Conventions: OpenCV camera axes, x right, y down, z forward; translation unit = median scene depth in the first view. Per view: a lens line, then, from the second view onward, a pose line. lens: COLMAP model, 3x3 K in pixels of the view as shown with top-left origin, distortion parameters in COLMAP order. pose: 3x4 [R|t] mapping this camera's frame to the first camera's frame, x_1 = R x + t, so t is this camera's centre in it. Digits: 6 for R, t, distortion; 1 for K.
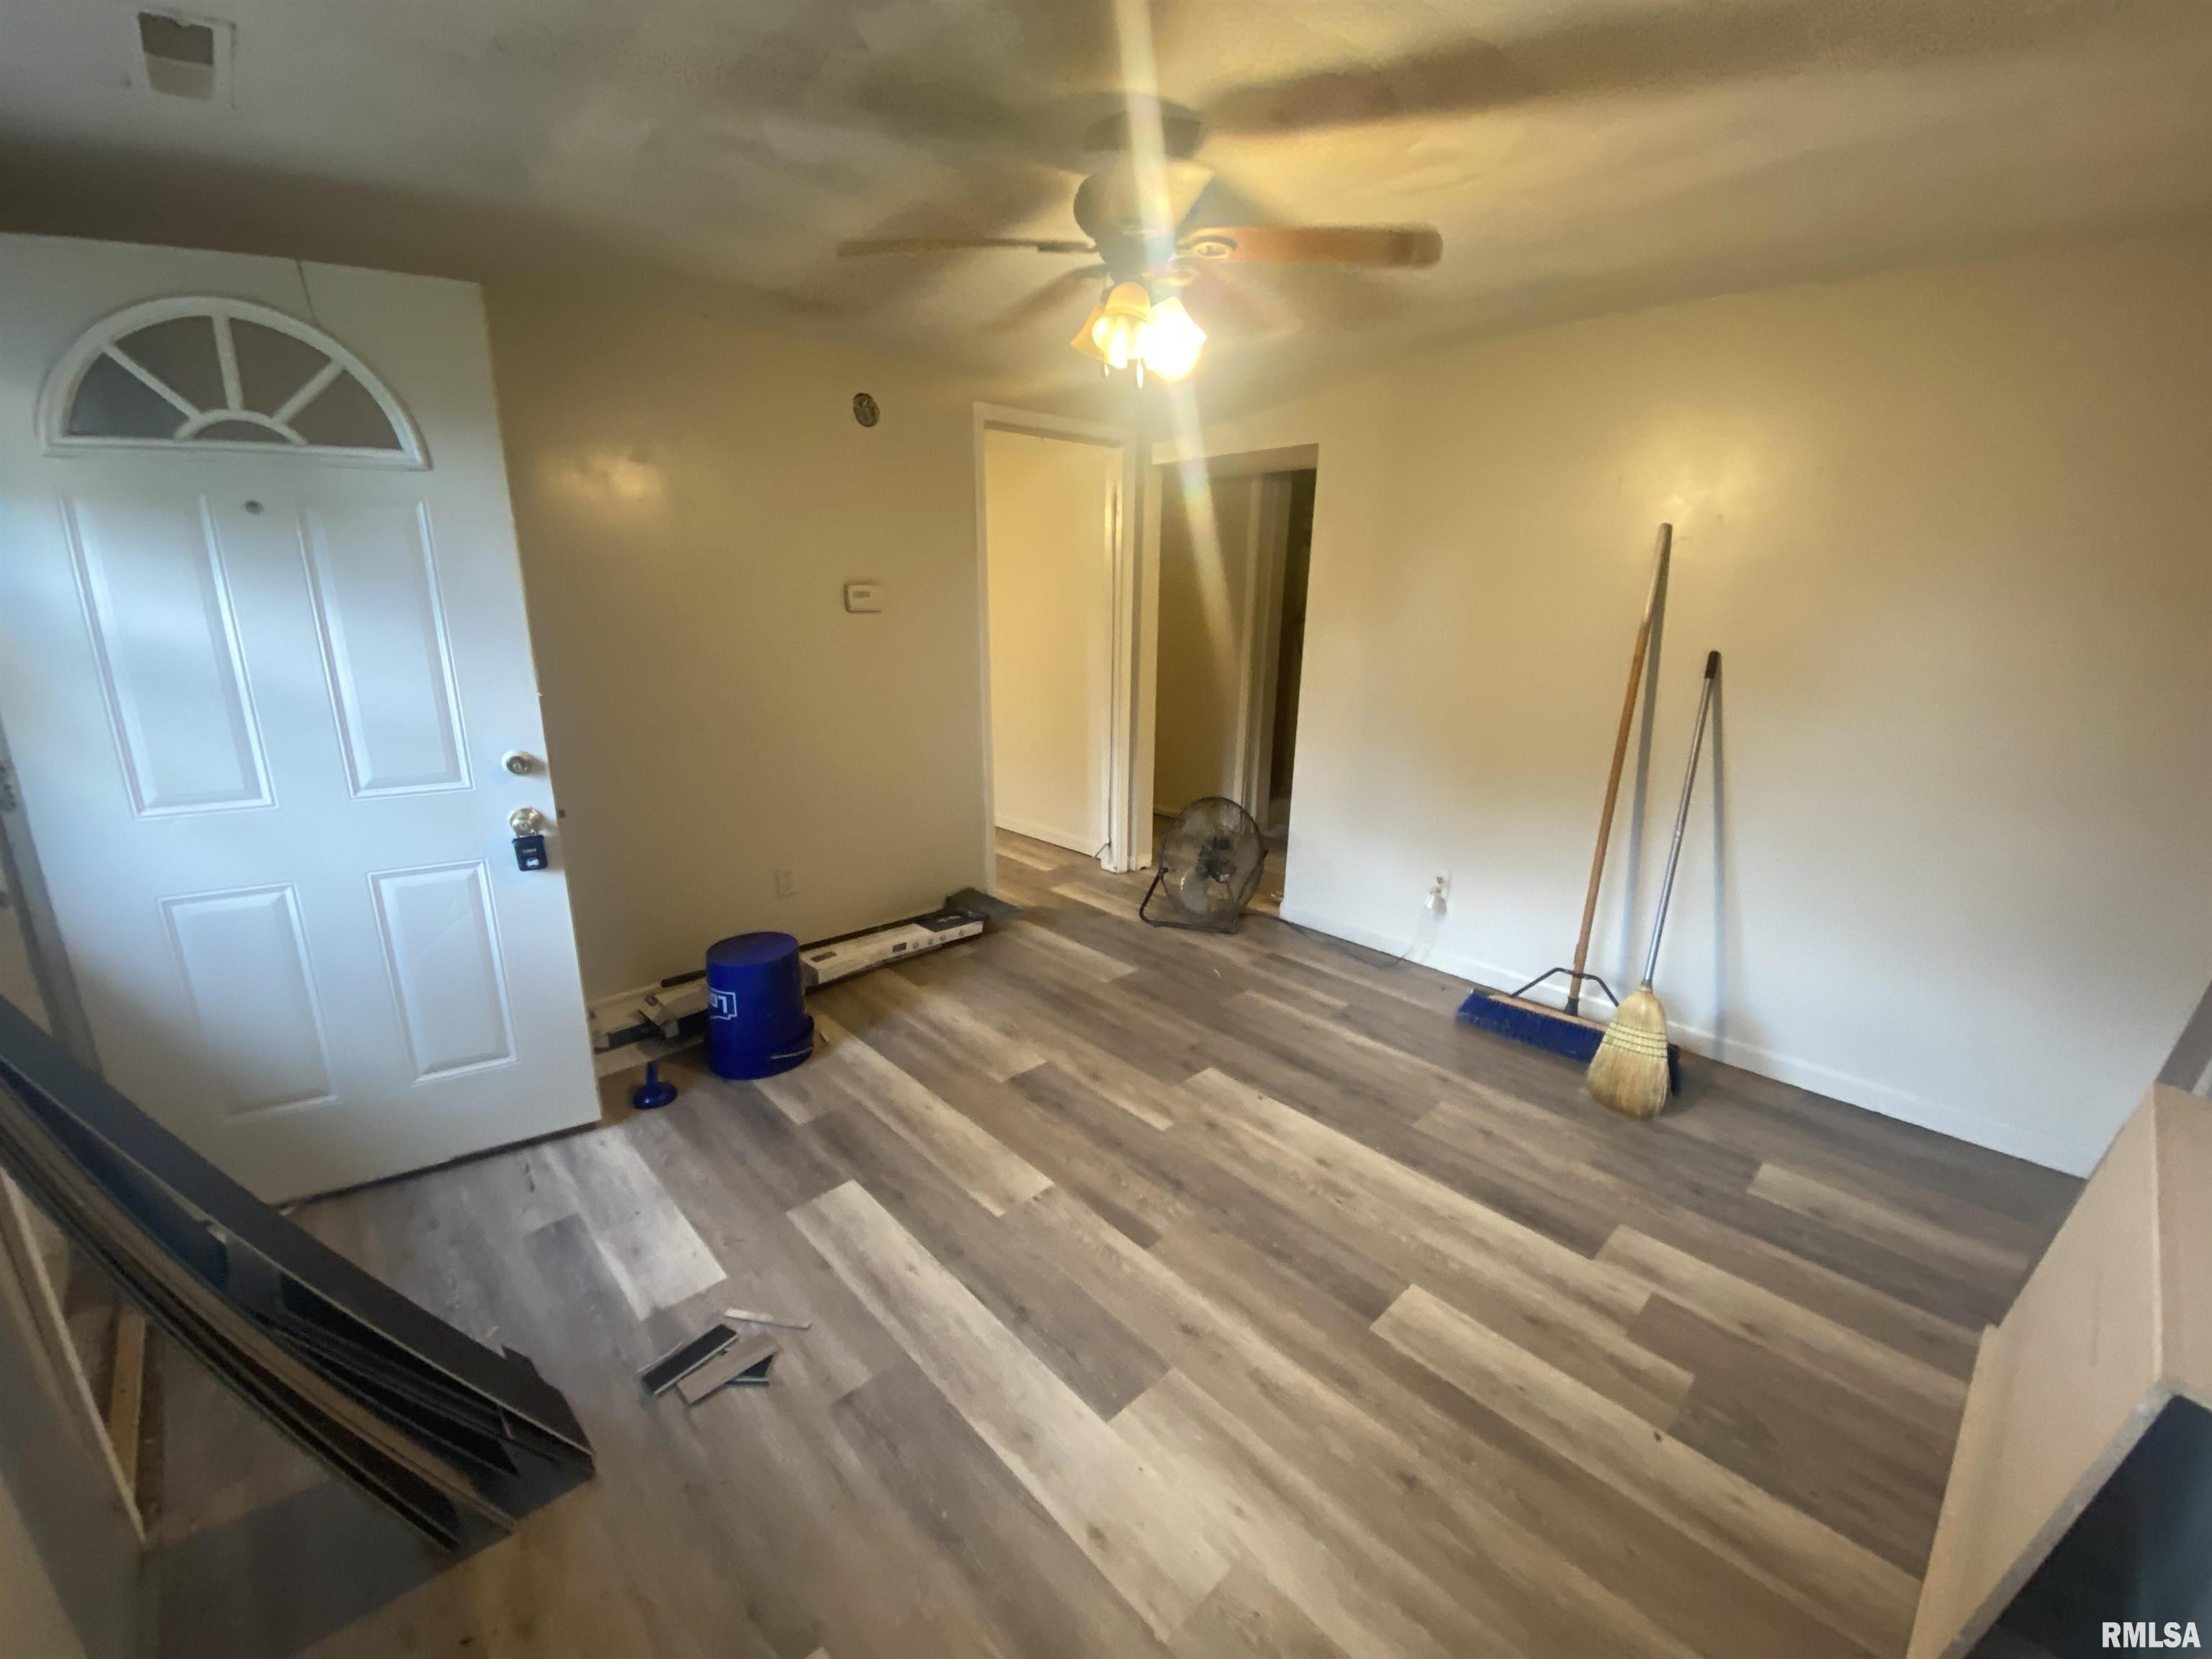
lens RADIAL K [[899.3, 0, 1106.0], [0, 899.3, 829.5], [0, 0, 1]] dist [-0.001147, -0.000409]
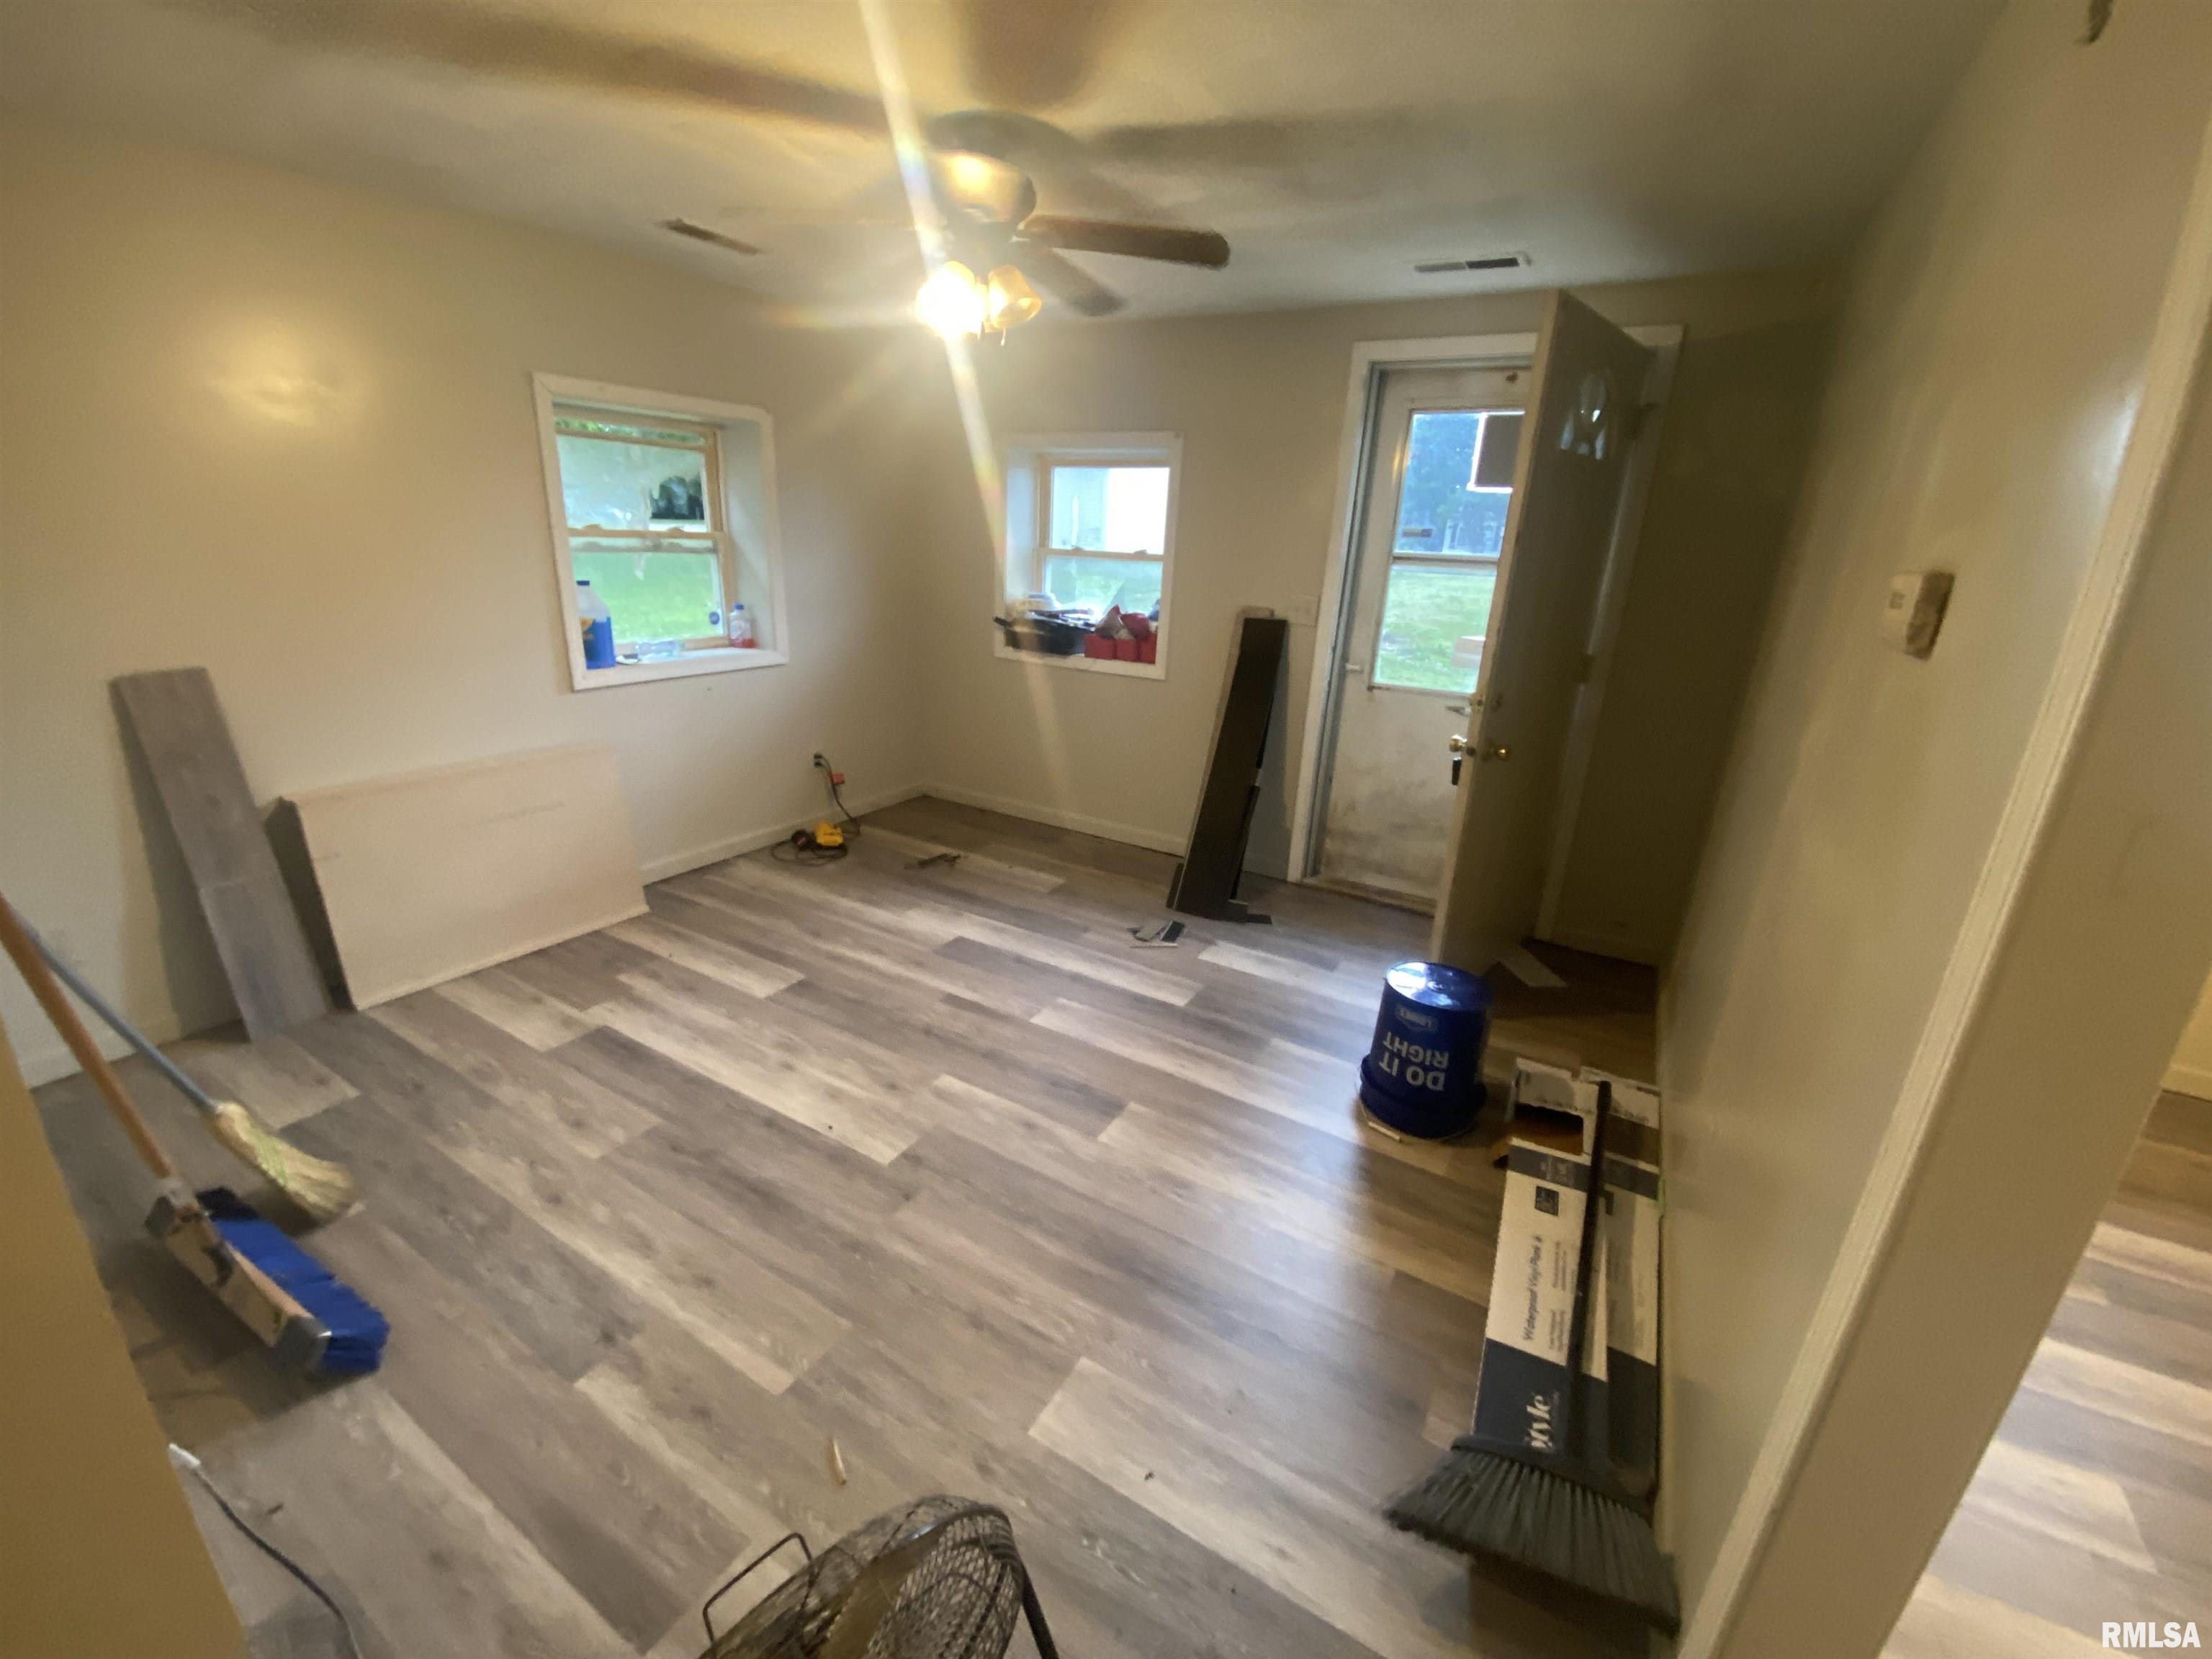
lens RADIAL K [[899.3, 0, 1106.0], [0, 899.3, 829.5], [0, 0, 1]] dist [-0.001147, -0.000409]
pose [[-0.961062, 0.025526, -0.275151, 0.167444], [-0.133891, 0.828019, 0.544479, -0.493184], [0.241729, 0.560118, -0.792360, 1.787985]]
